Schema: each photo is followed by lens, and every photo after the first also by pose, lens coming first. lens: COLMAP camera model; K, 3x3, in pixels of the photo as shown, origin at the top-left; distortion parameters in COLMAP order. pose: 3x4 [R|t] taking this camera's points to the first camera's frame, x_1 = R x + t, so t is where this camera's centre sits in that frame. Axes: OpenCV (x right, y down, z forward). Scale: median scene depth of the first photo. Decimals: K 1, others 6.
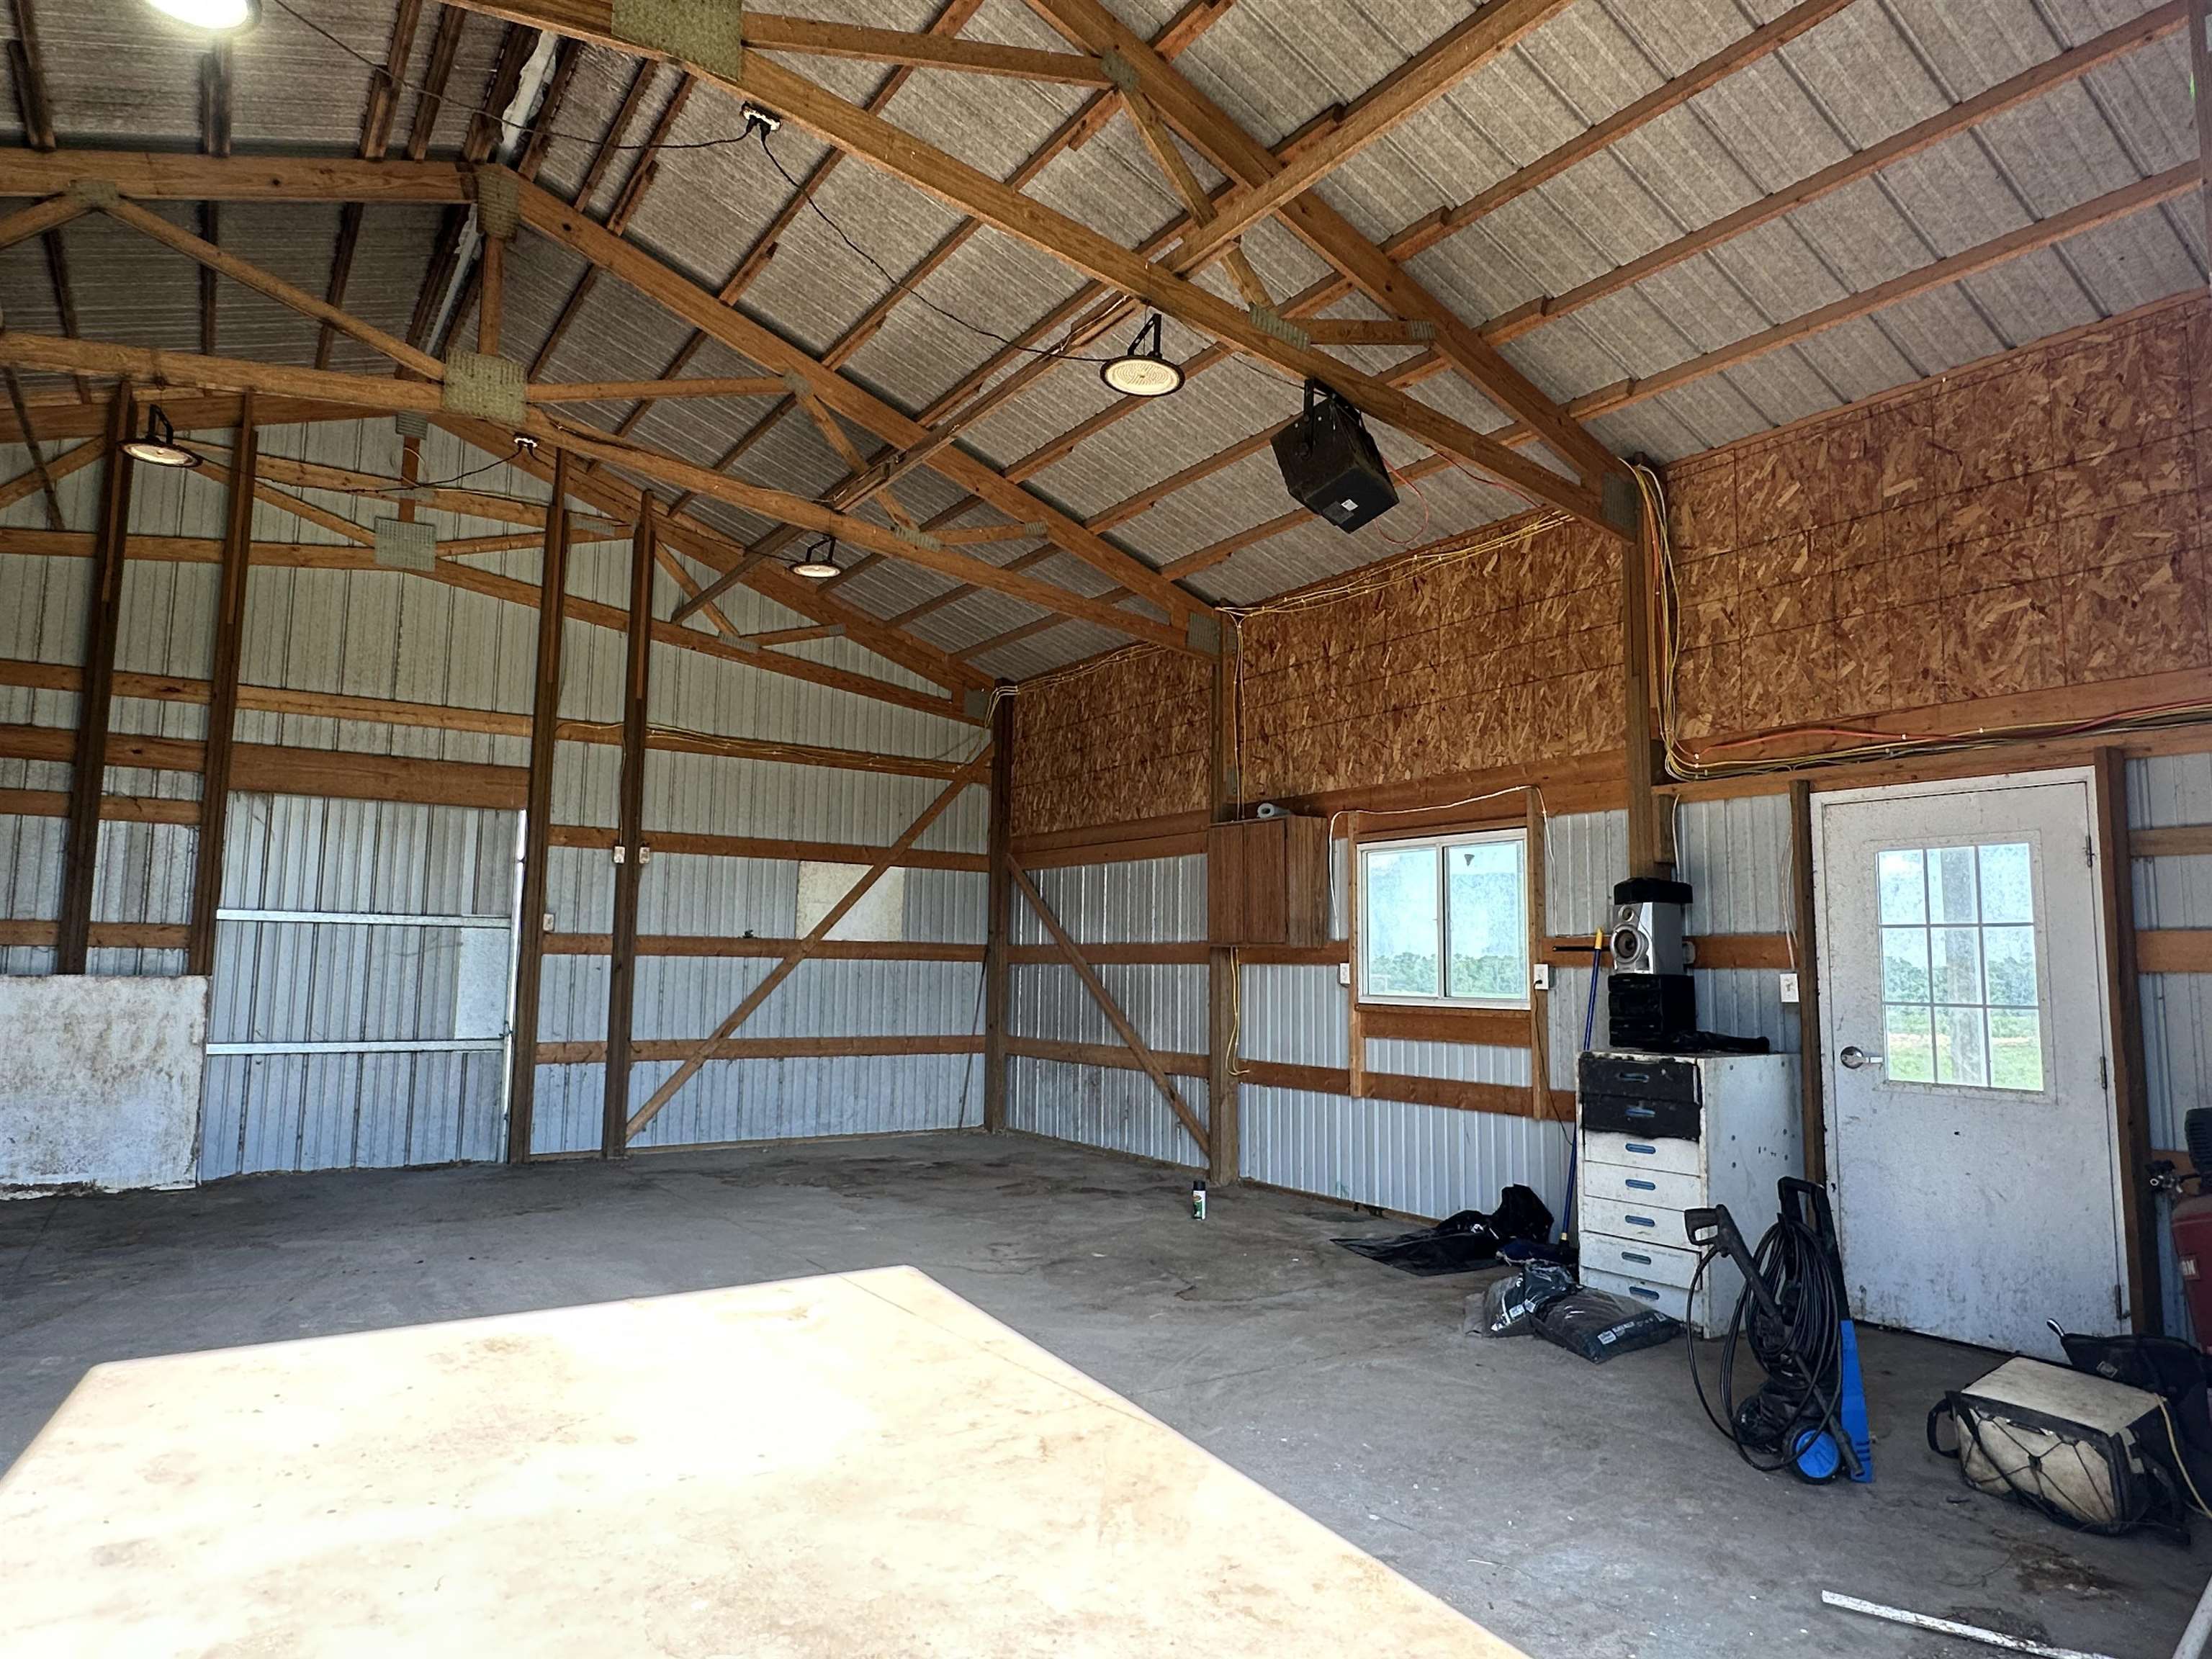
lens RADIAL K [[1337.8, 0, 1106.2], [0, 1337.8, 825.8], [0, 0, 1]] dist [-0.003013, 0.002106]
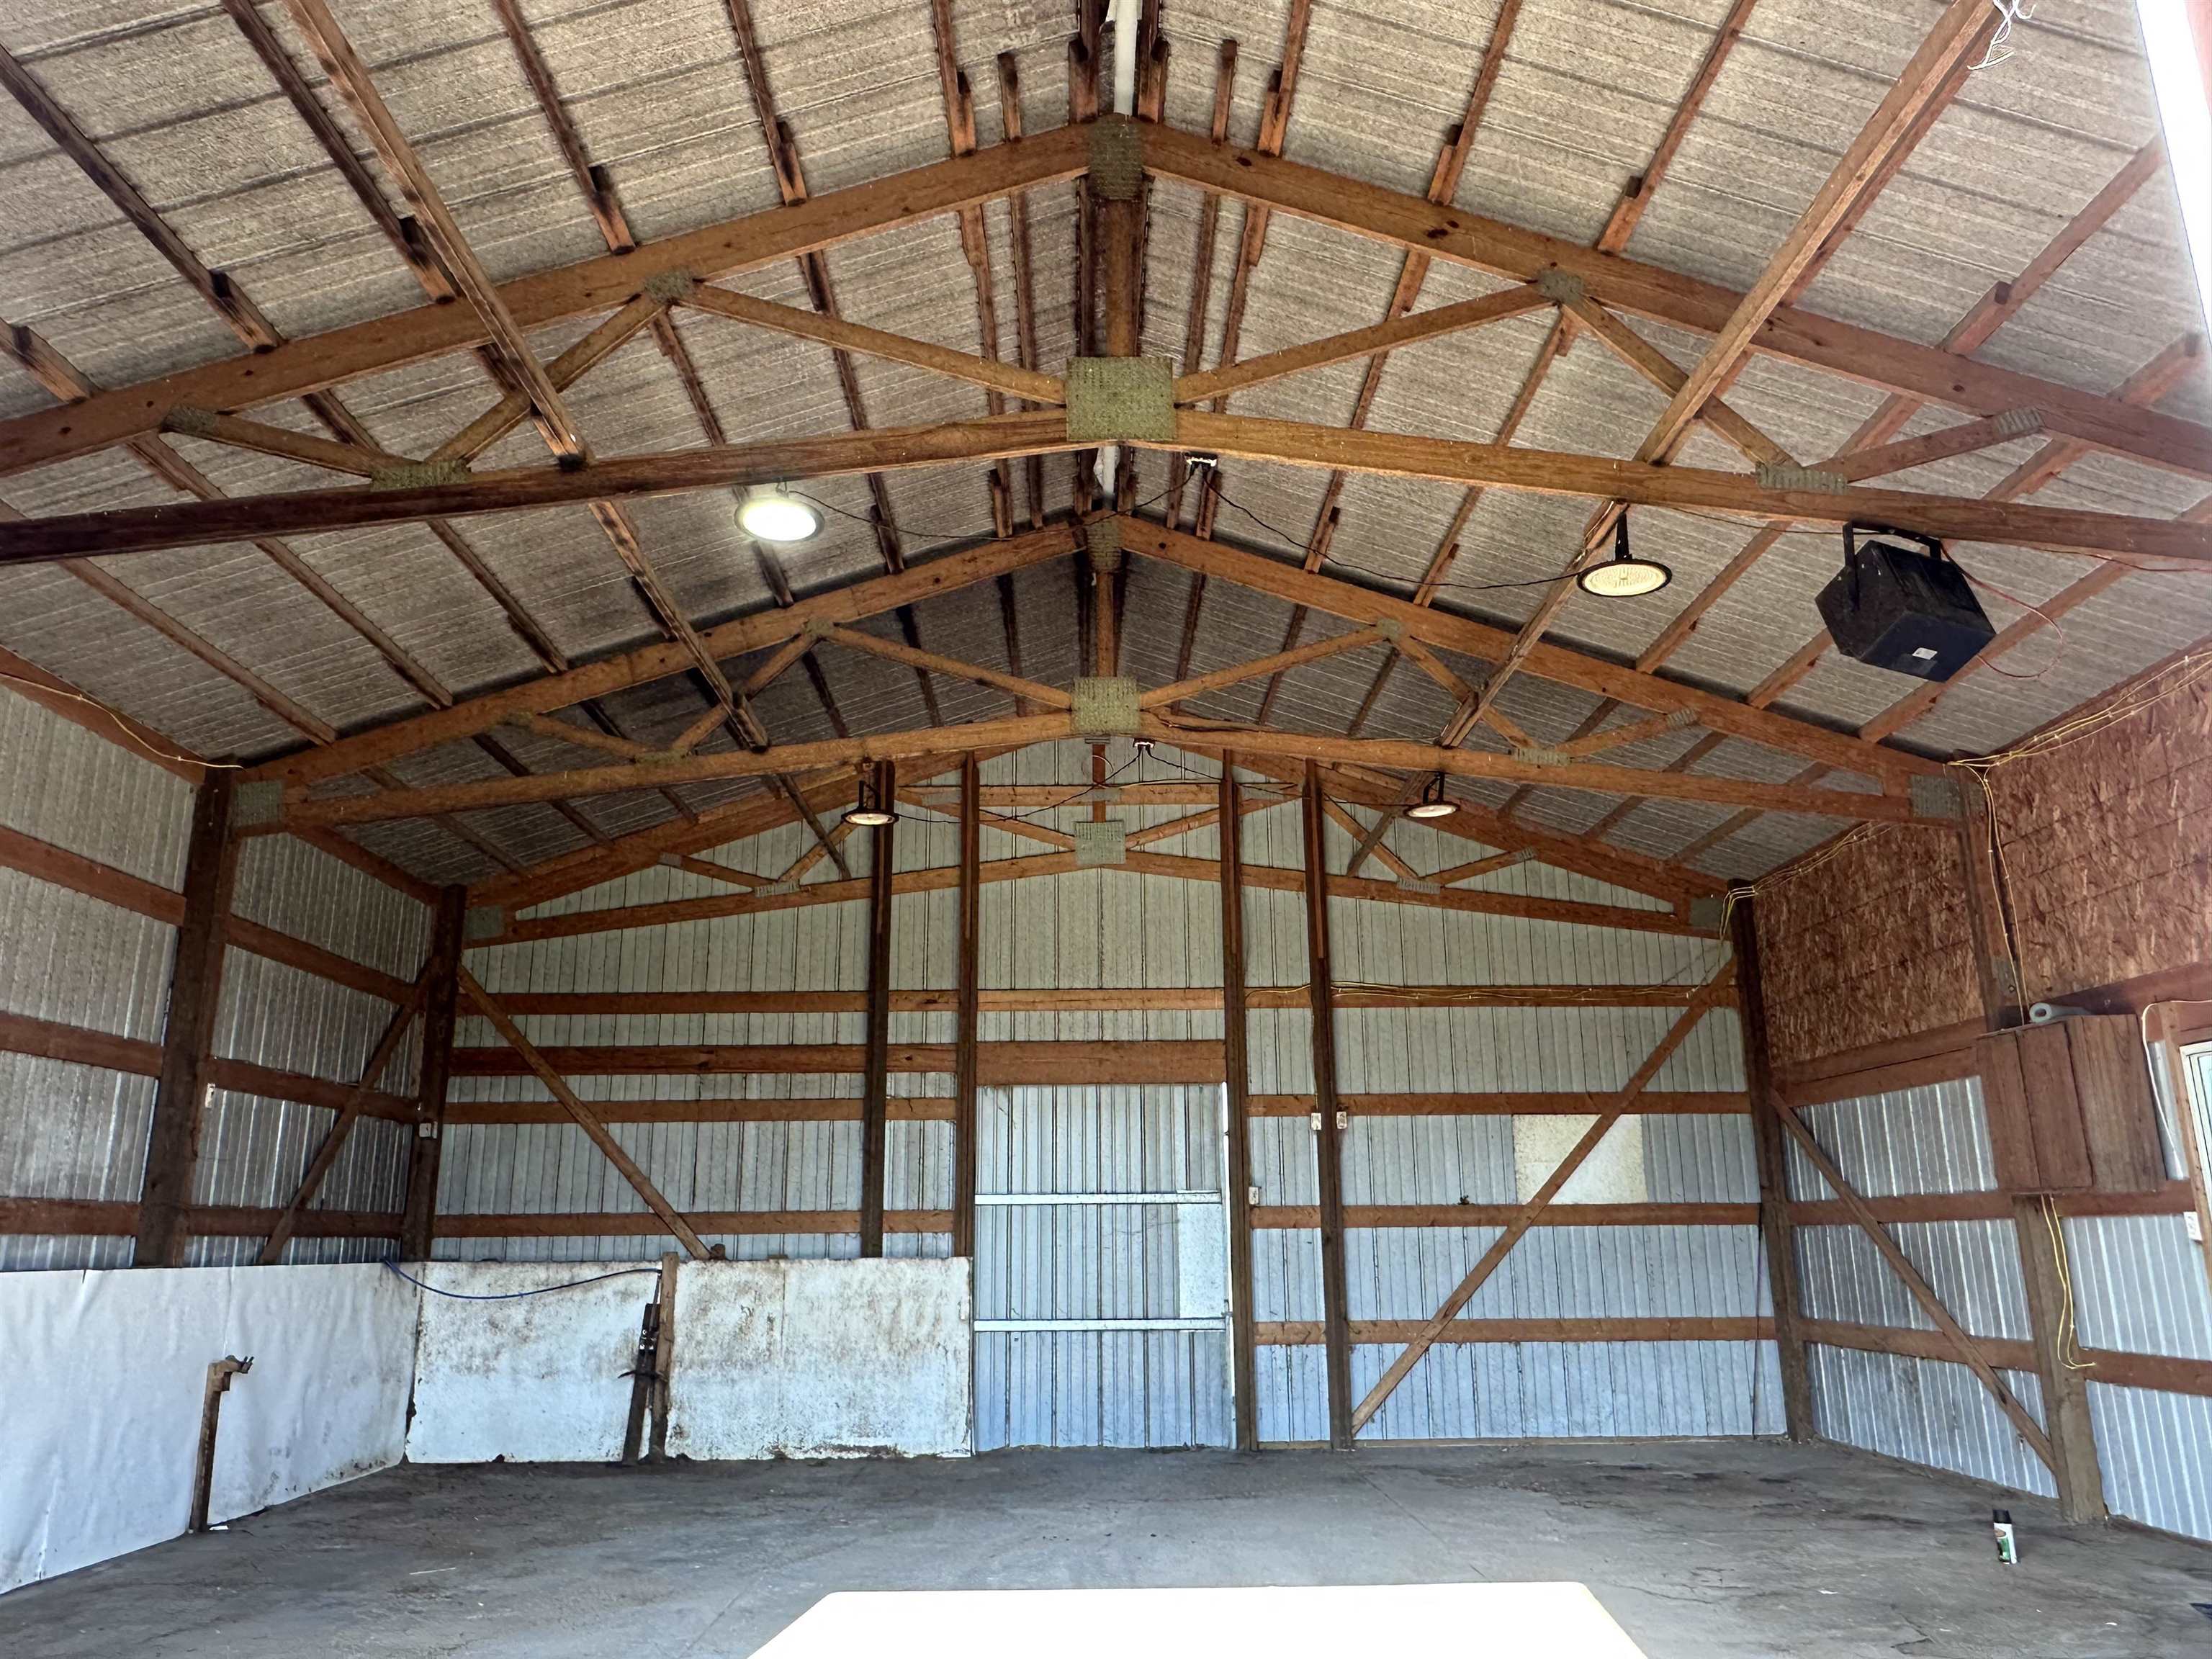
lens RADIAL K [[1560.1, 0, 1107.2], [0, 1560.1, 826.8], [0, 0, 1]] dist [-0.001627, -0.005537]
pose [[0.836372, -0.161214, -0.523920, 0.150475], [0.078522, 0.981153, -0.176556, -0.000177], [0.542509, 0.106527, 0.833268, -0.050296]]
